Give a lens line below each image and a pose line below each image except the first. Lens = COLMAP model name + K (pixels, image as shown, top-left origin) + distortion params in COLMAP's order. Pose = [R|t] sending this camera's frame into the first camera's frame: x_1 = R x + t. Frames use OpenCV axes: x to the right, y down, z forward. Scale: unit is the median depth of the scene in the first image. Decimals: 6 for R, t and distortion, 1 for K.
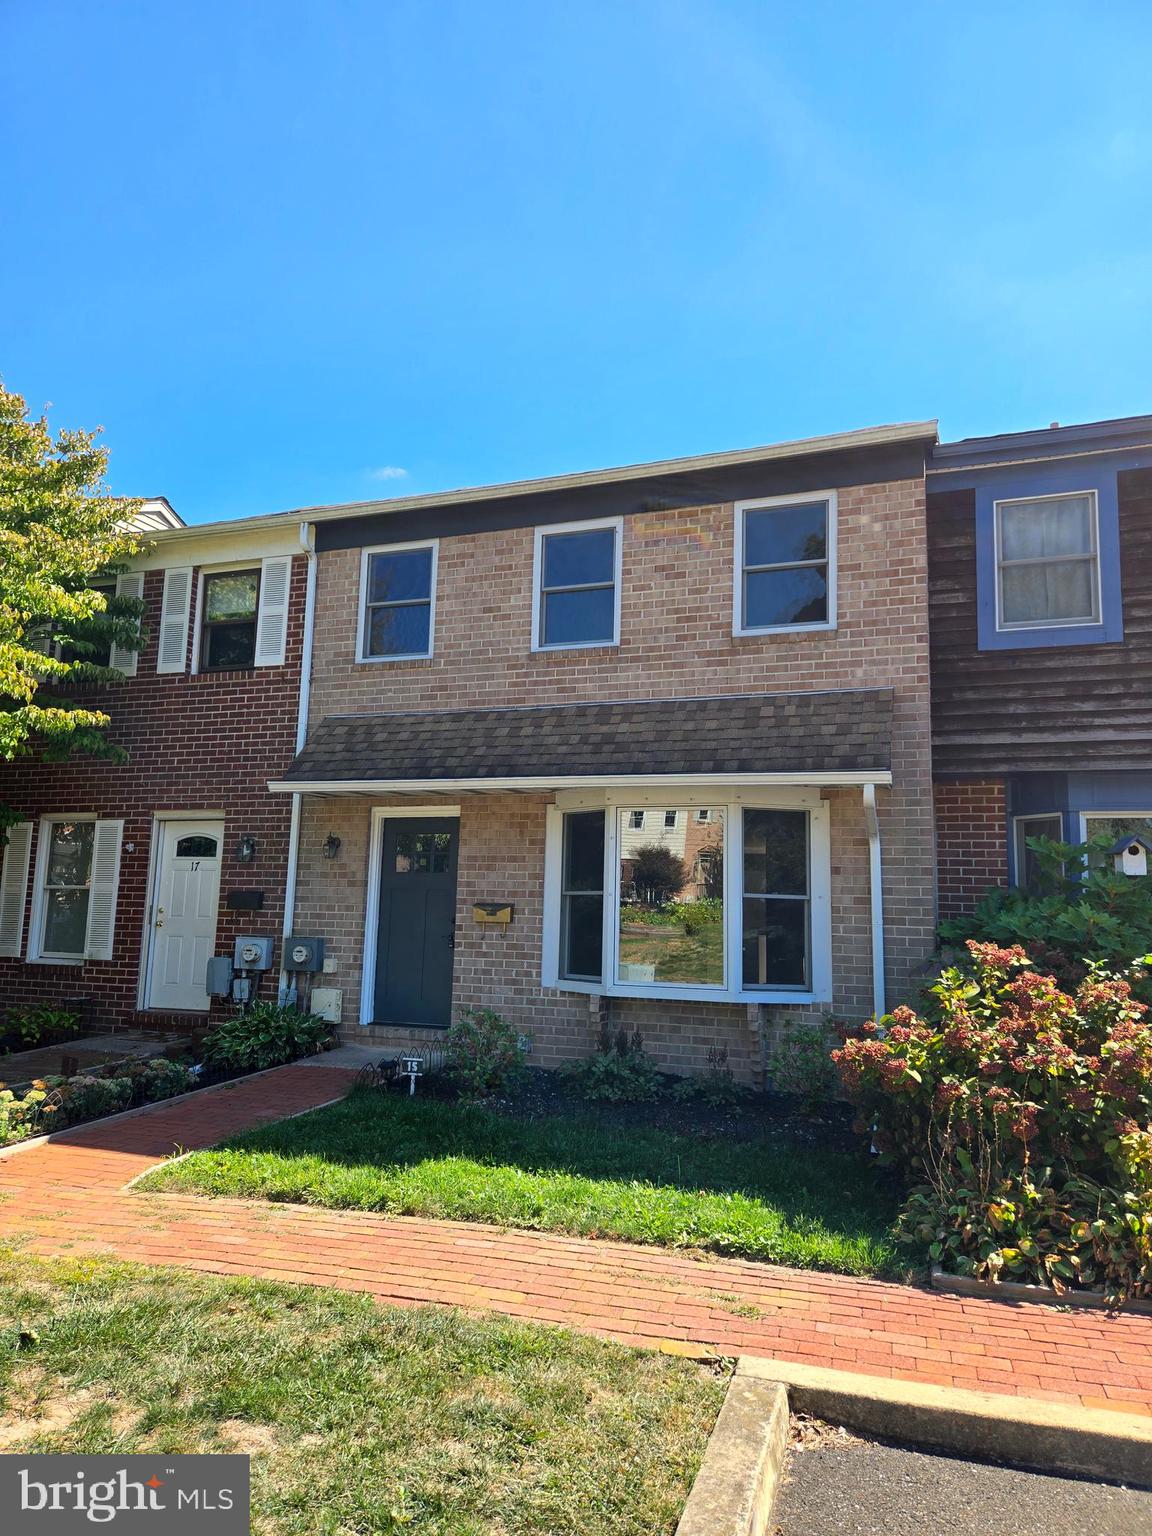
lens RADIAL K [[1018.0, 0, 553.8], [0, 1018.0, 758.5], [0, 0, 1]] dist [0.086671, -0.066562]
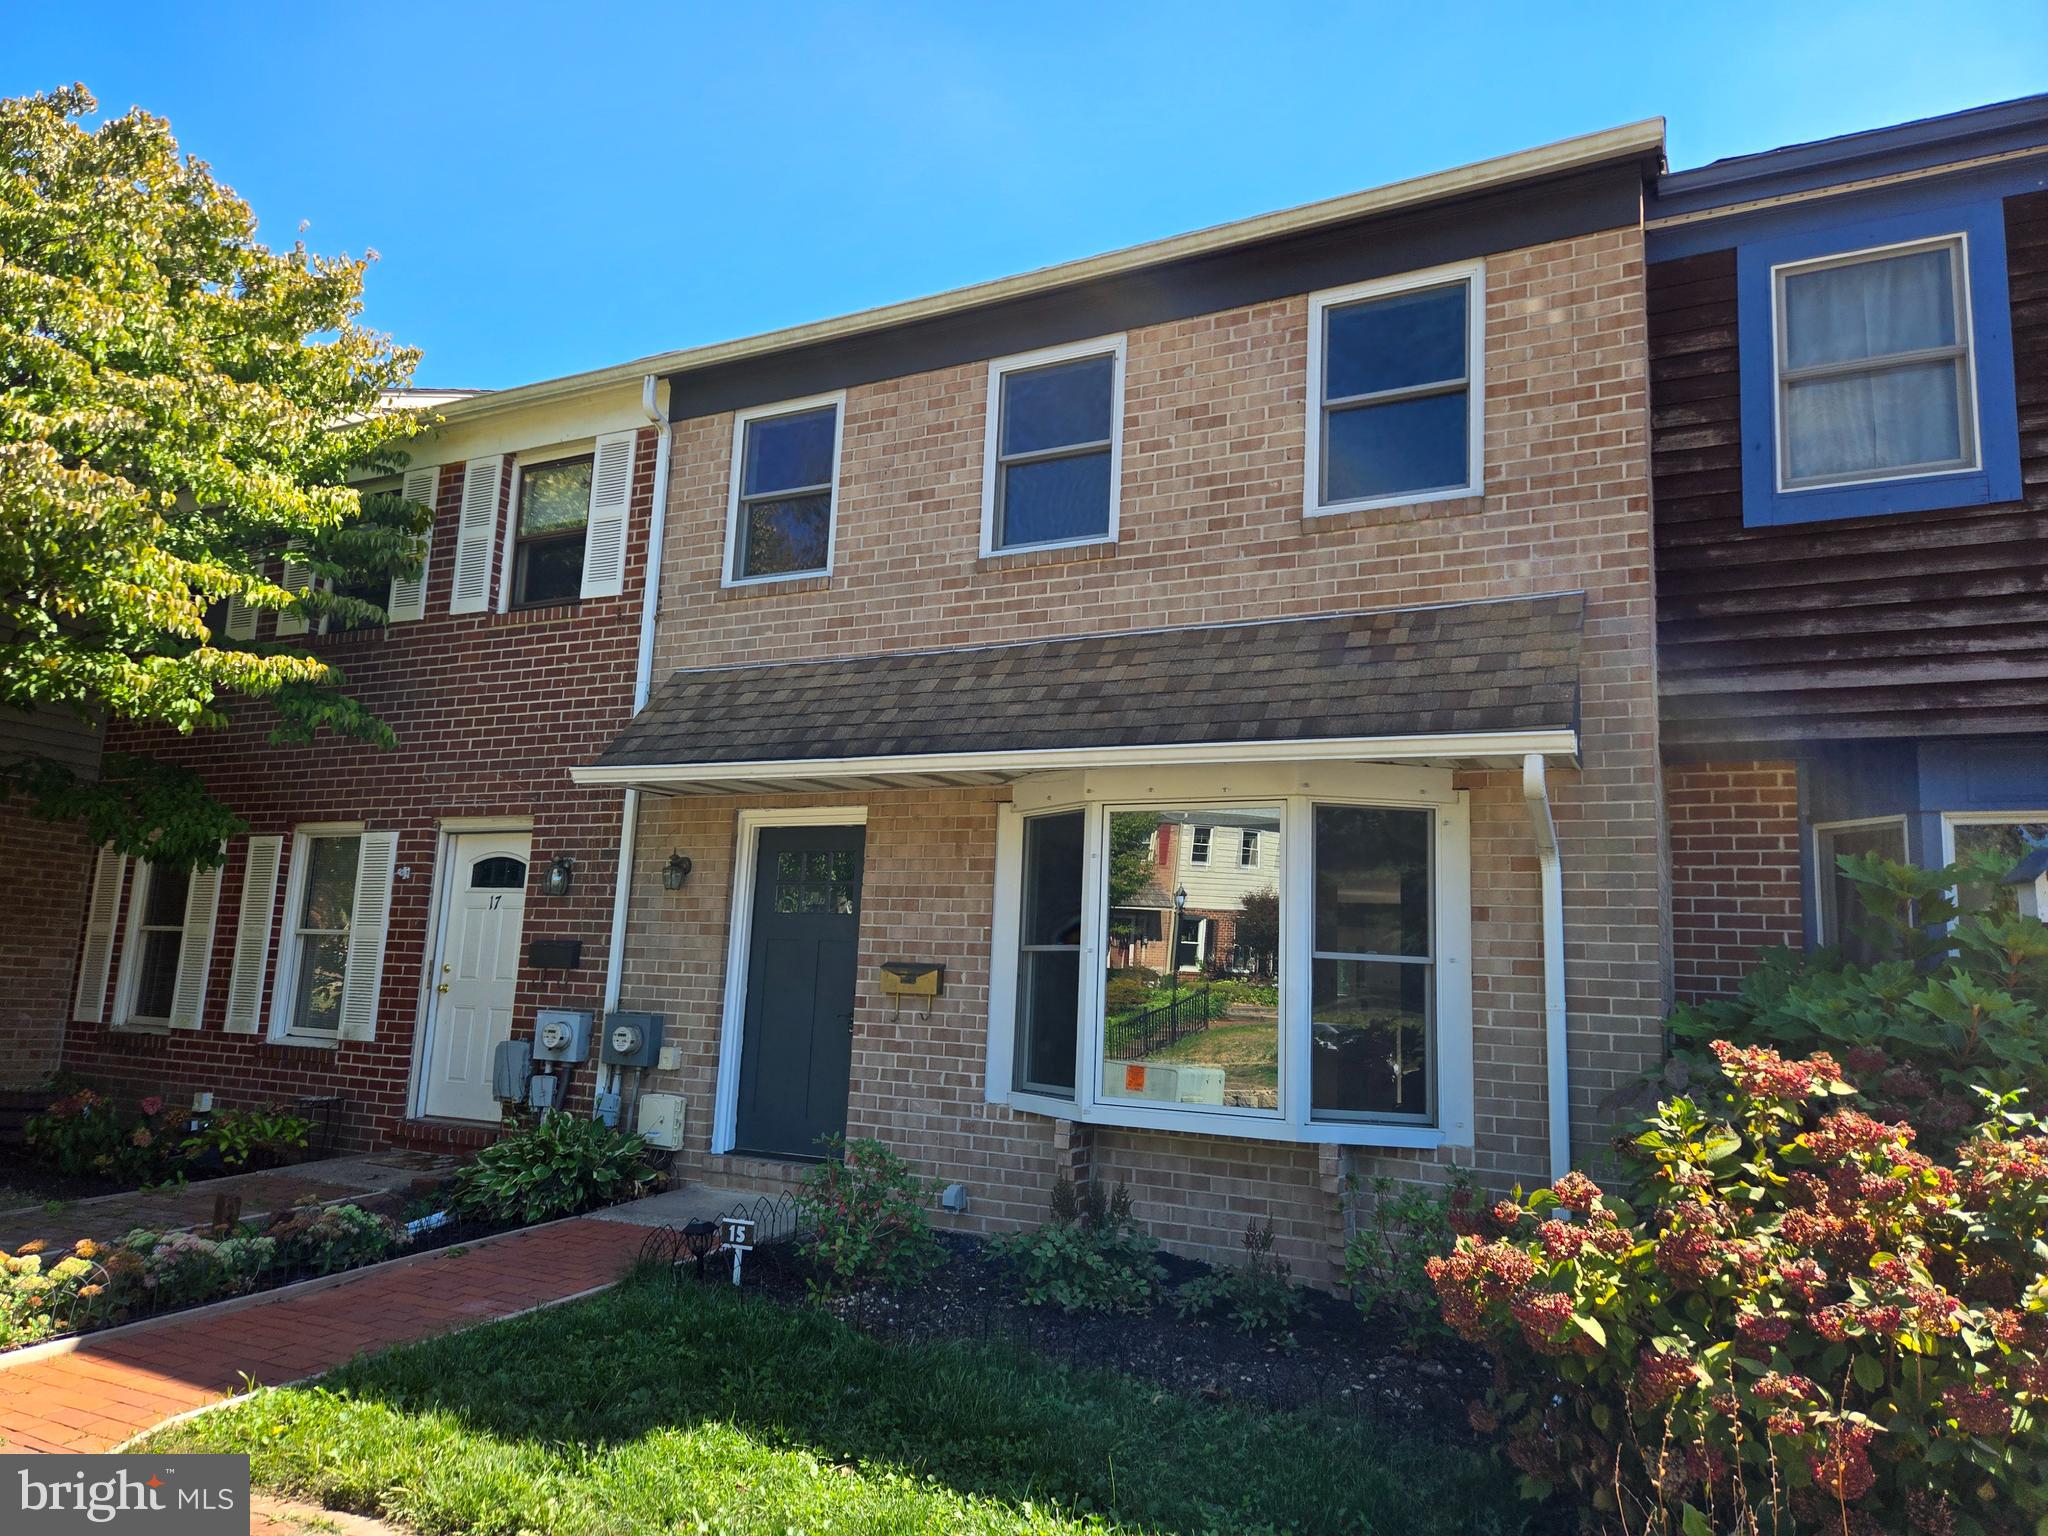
lens RADIAL K [[1339.5, 0, 1001.1], [0, 1339.5, 761.3], [0, 0, 1]] dist [0.080988, -0.061403]
pose [[0.993089, -0.001250, -0.117357, 0.093877], [-0.001017, 0.999814, -0.019260, 0.037359], [0.117359, 0.019246, 0.992903, 0.209618]]
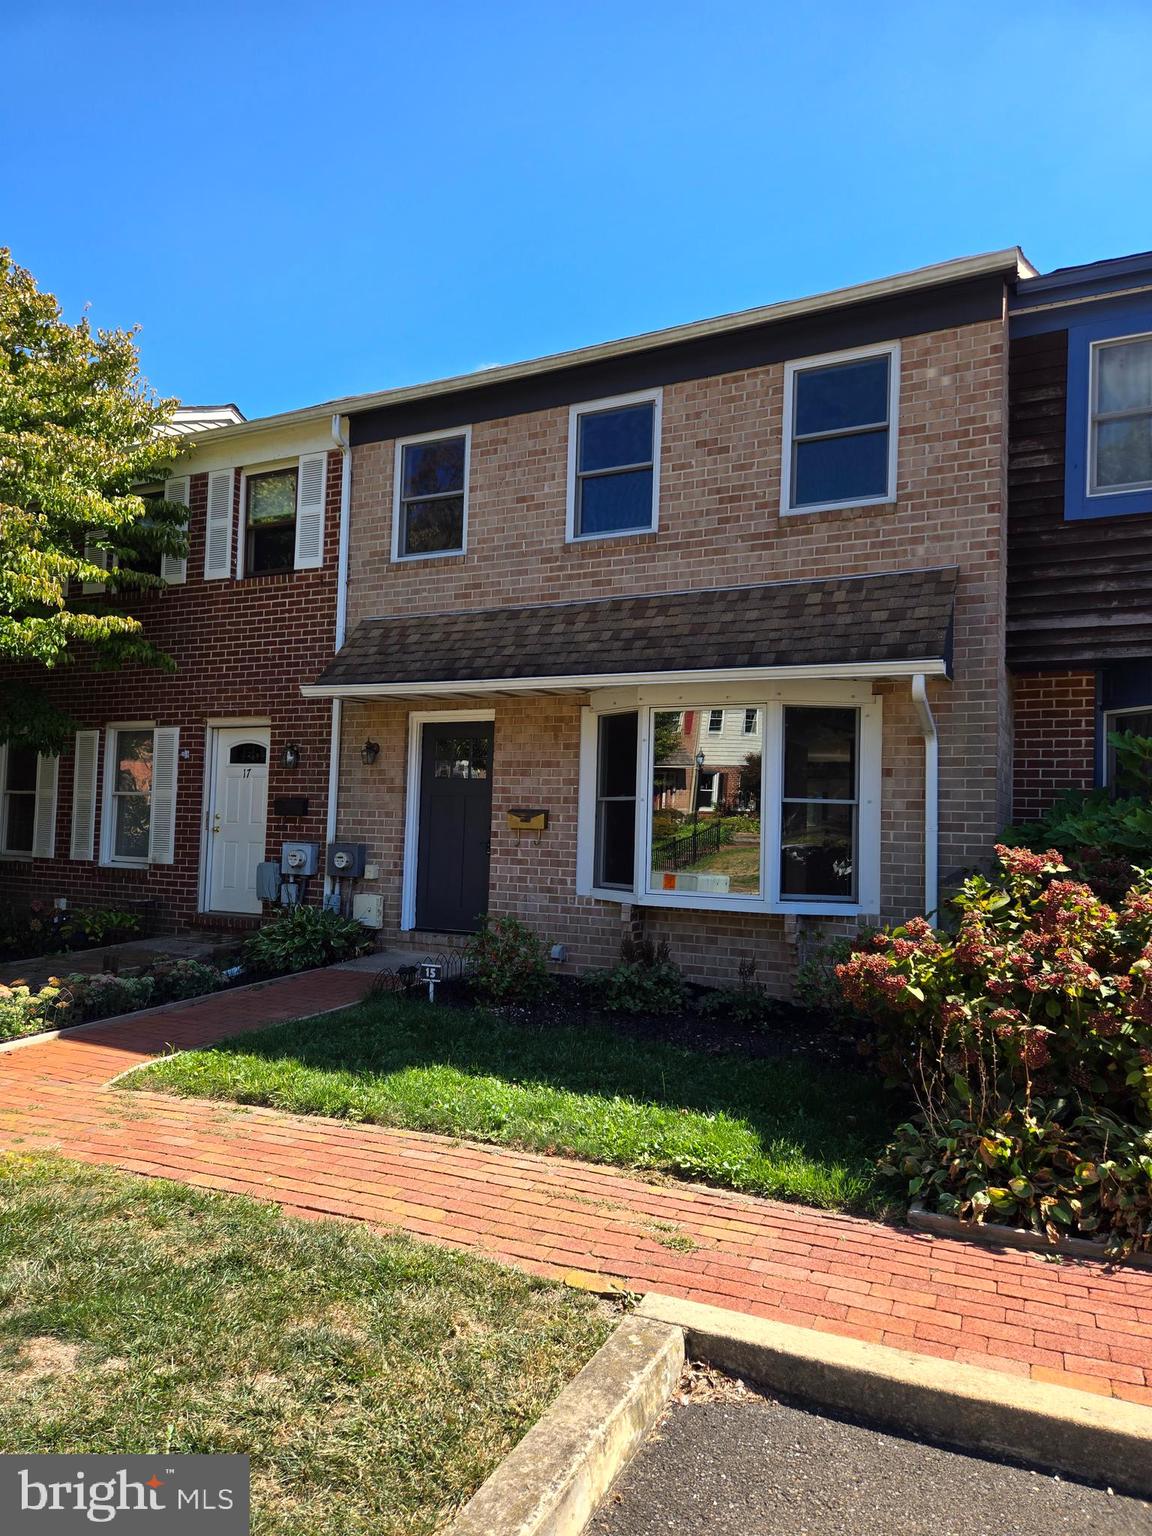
lens RADIAL K [[1018.0, 0, 553.8], [0, 1018.0, 758.5], [0, 0, 1]] dist [0.086671, -0.066562]
pose [[0.991892, -0.005993, -0.126946, 0.092055], [0.016493, 0.996510, 0.081829, 0.016610], [0.126013, -0.083259, 0.988529, 0.060605]]
